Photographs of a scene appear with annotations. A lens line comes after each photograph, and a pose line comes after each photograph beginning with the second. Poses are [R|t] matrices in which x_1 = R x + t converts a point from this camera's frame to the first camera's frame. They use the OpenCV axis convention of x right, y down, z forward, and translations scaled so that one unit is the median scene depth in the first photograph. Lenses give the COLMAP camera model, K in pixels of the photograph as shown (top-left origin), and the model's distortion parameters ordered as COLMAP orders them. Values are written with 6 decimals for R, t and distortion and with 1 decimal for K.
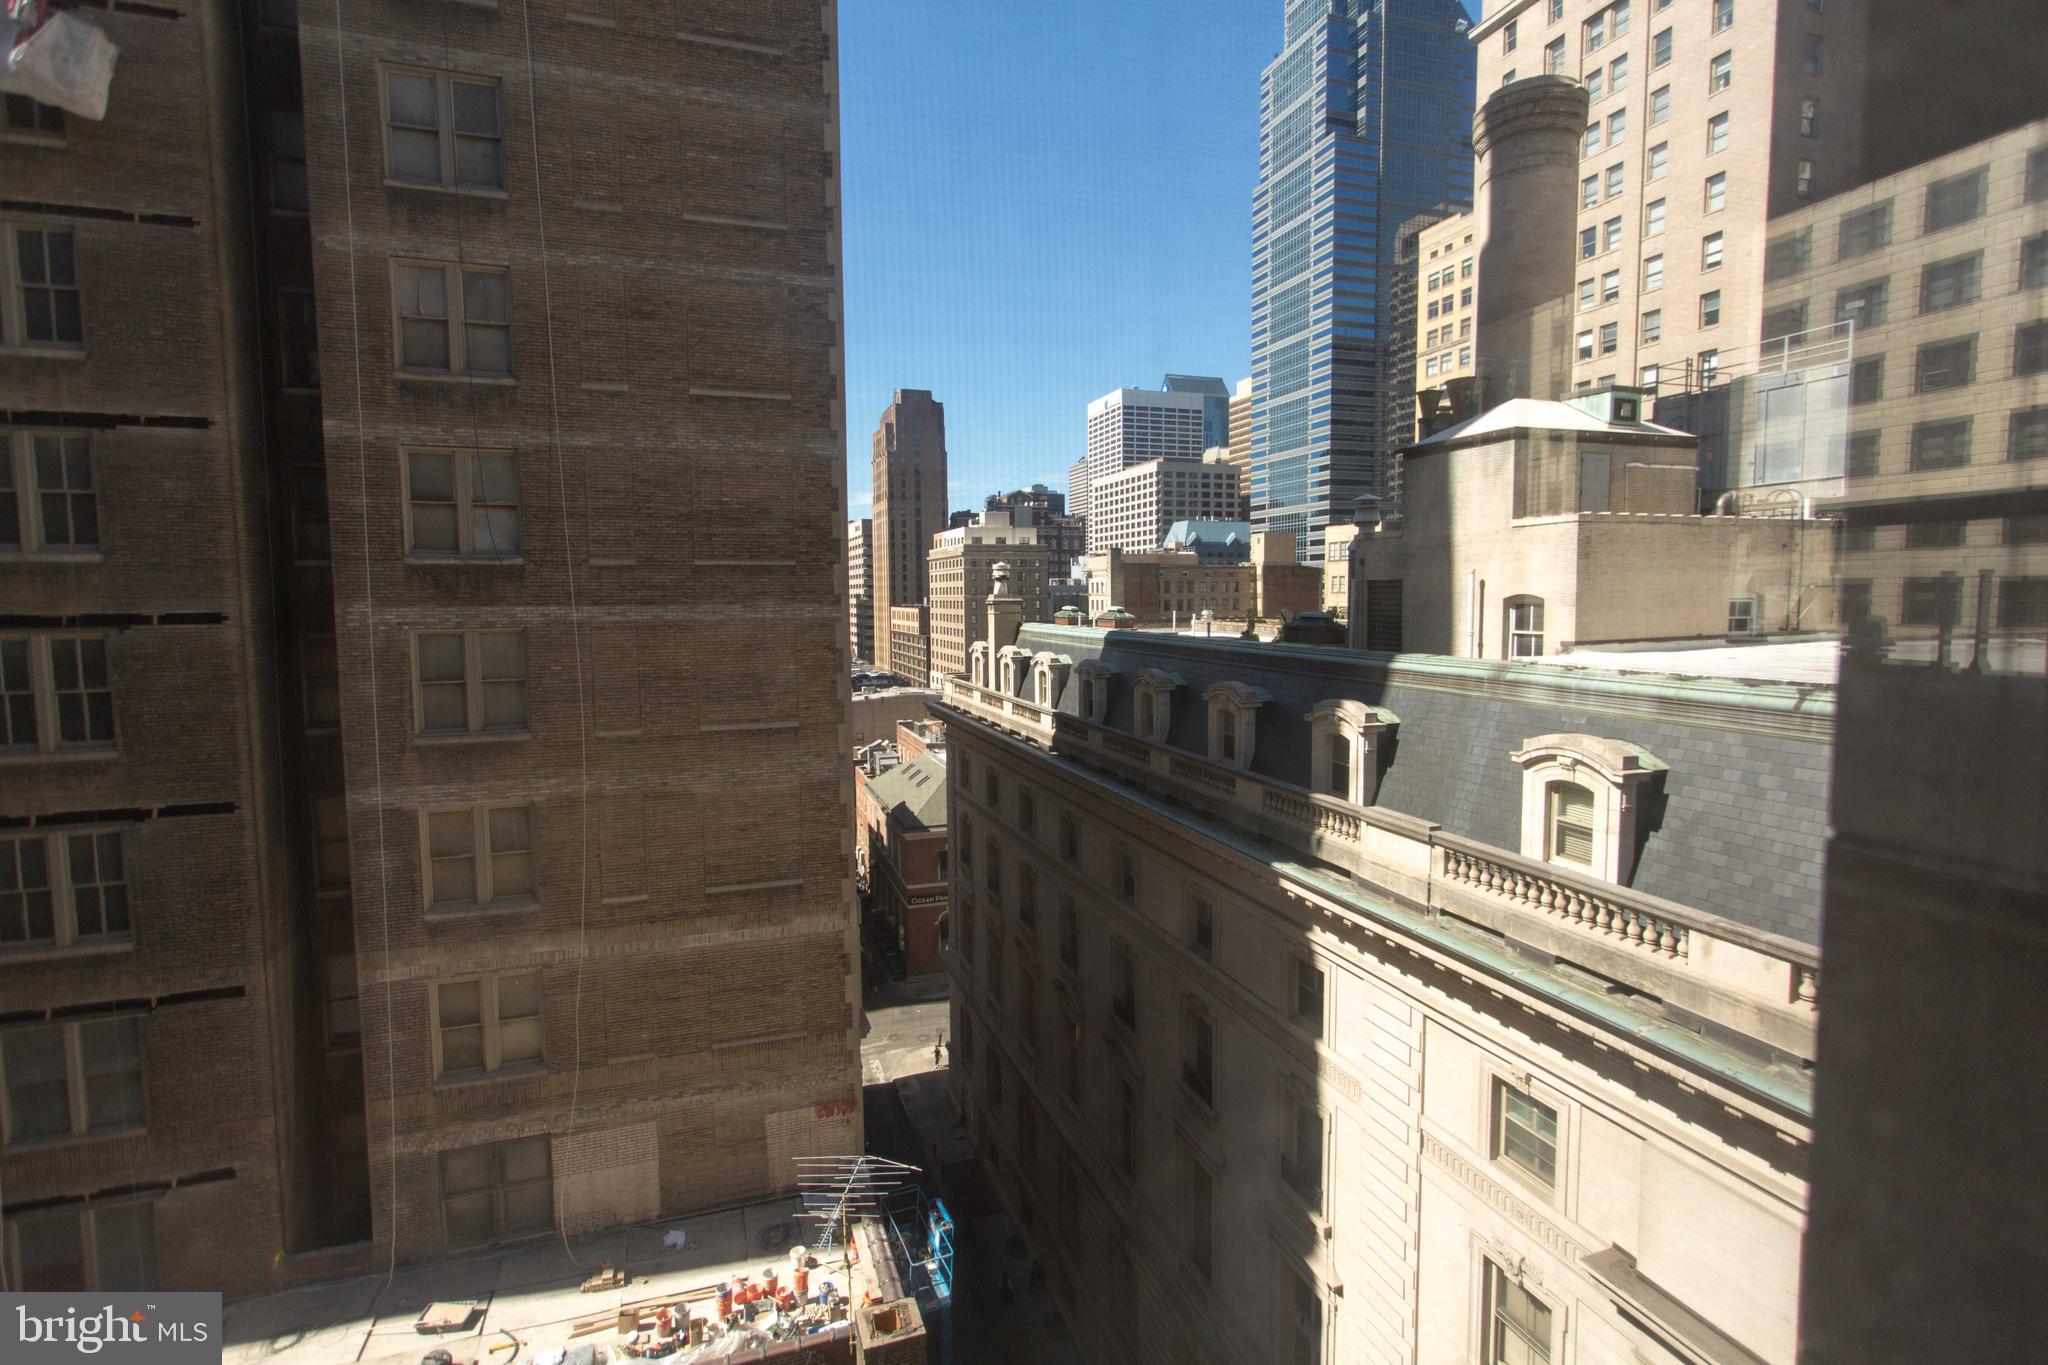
lens RADIAL K [[983.9, 0, 1038.2], [0, 983.9, 668.7], [0, 0, 1]] dist [-0.001181, 0.001413]
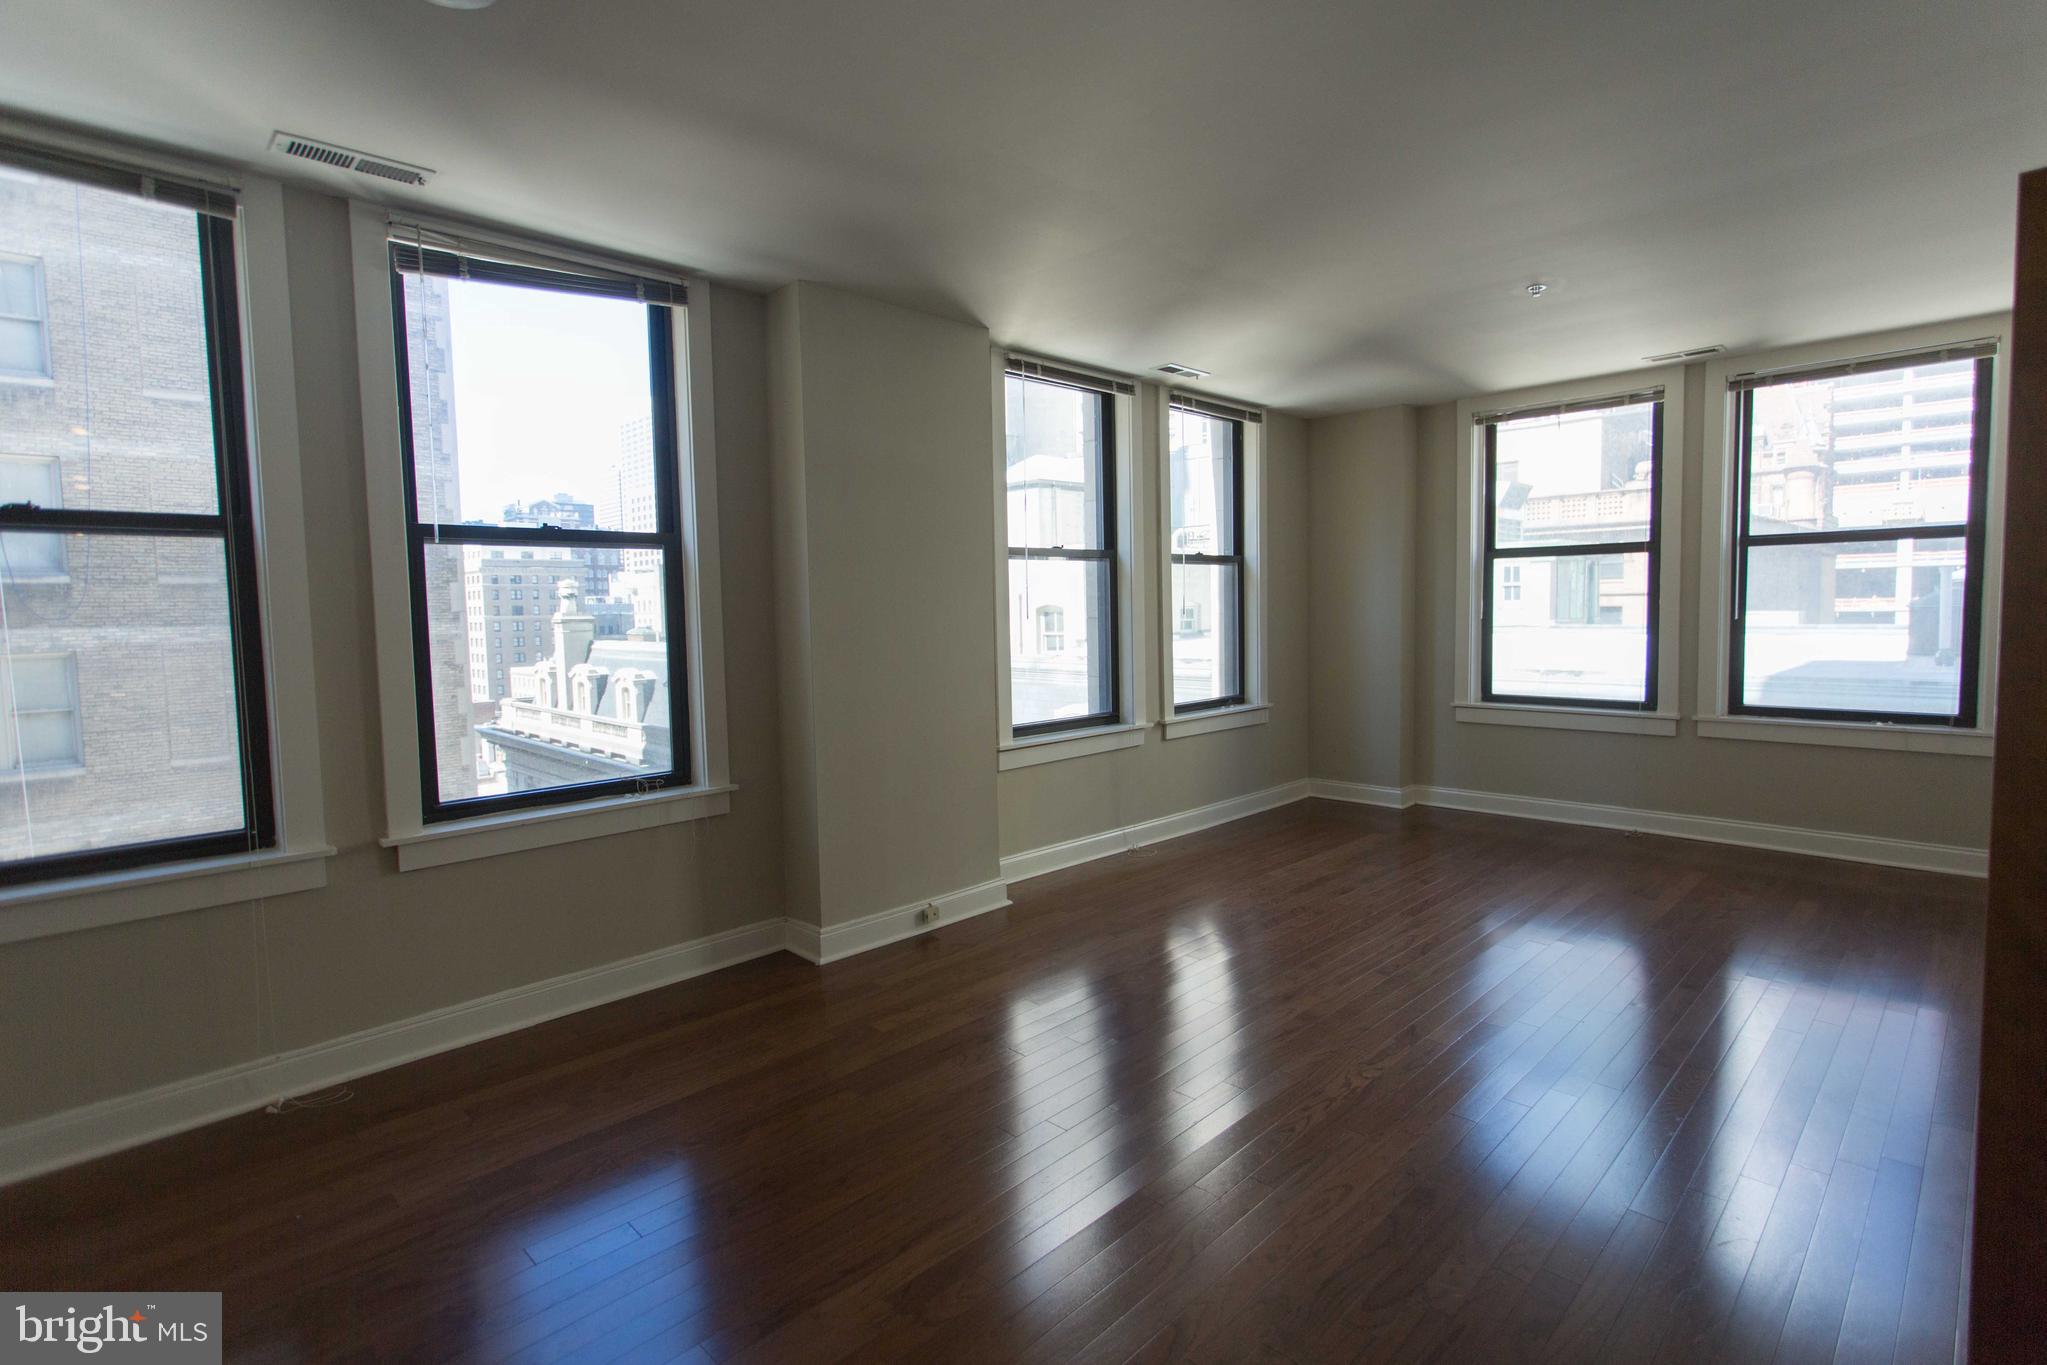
lens RADIAL K [[983.4, 0, 1037.7], [0, 983.4, 668.7], [0, 0, 1]] dist [-0.001181, 0.001413]
pose [[0.899538, -0.038717, 0.435123, -0.101630], [0.046098, 0.998916, -0.006417, 0.018387], [-0.434403, 0.025830, 0.900348, -0.185823]]
